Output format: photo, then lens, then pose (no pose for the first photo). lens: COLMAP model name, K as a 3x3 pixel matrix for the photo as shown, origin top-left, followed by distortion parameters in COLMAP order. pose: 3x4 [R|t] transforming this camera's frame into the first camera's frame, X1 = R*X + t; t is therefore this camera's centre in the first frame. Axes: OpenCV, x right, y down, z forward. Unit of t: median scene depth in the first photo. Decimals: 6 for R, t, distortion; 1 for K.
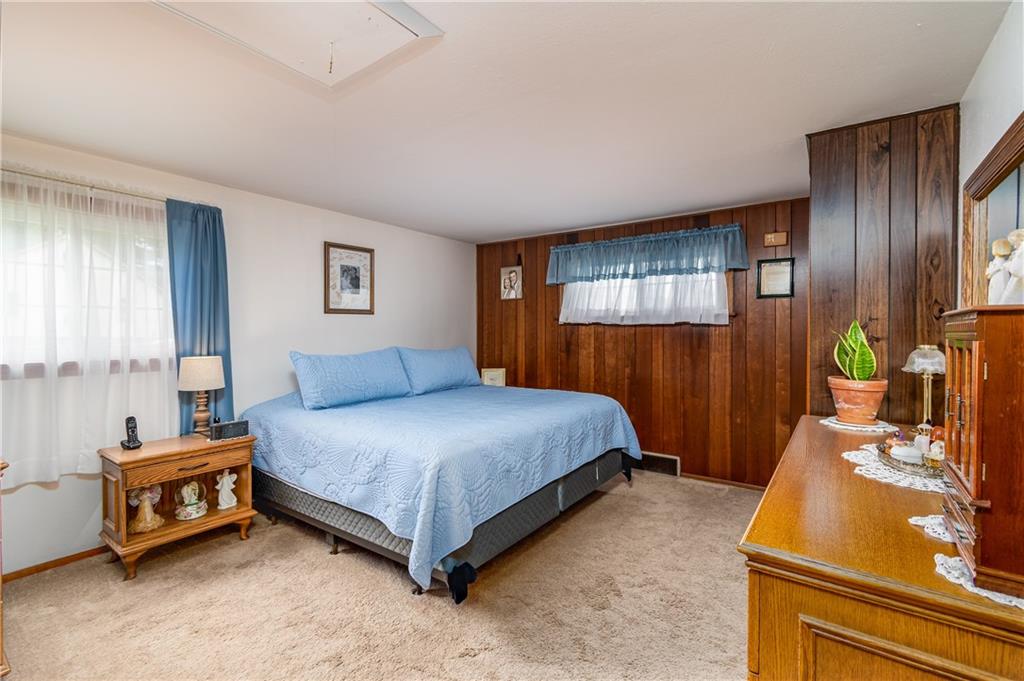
lens RADIAL K [[459.9, 0, 511.7], [0, 459.9, 334.6], [0, 0, 1]] dist [0.009781, -0.000331]
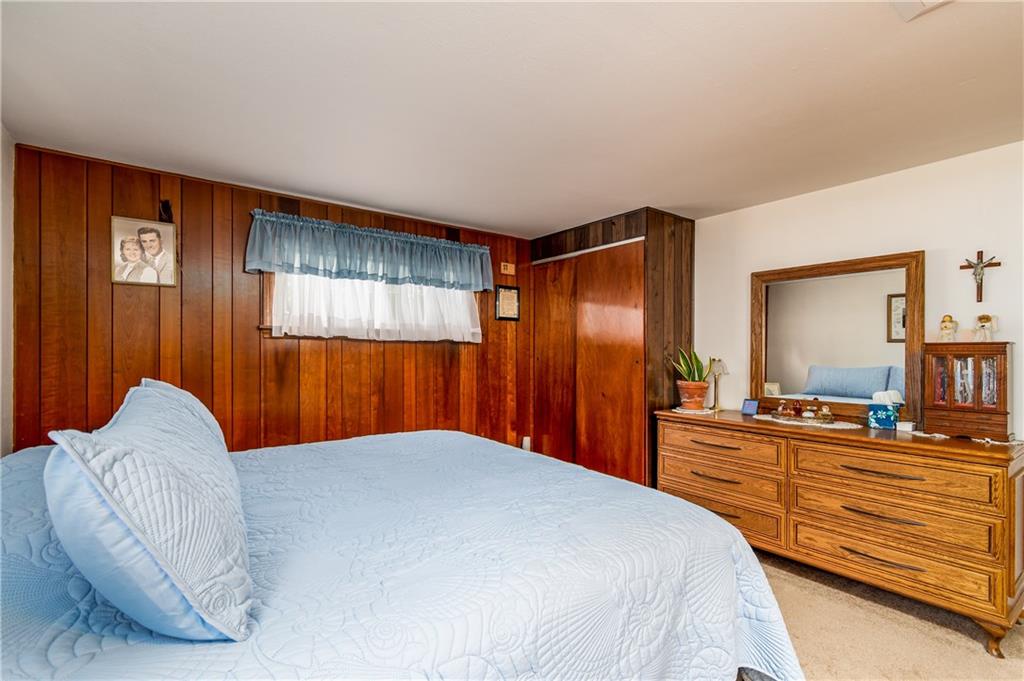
lens RADIAL K [[498.7, 0, 500.3], [0, 498.7, 356.0], [0, 0, 1]] dist [0.002545, 0.000090]
pose [[0.280926, -0.003779, 0.959722, -0.512646], [0.004191, 0.999988, 0.002711, 0.003881], [-0.959720, 0.003260, 0.280938, 0.566071]]
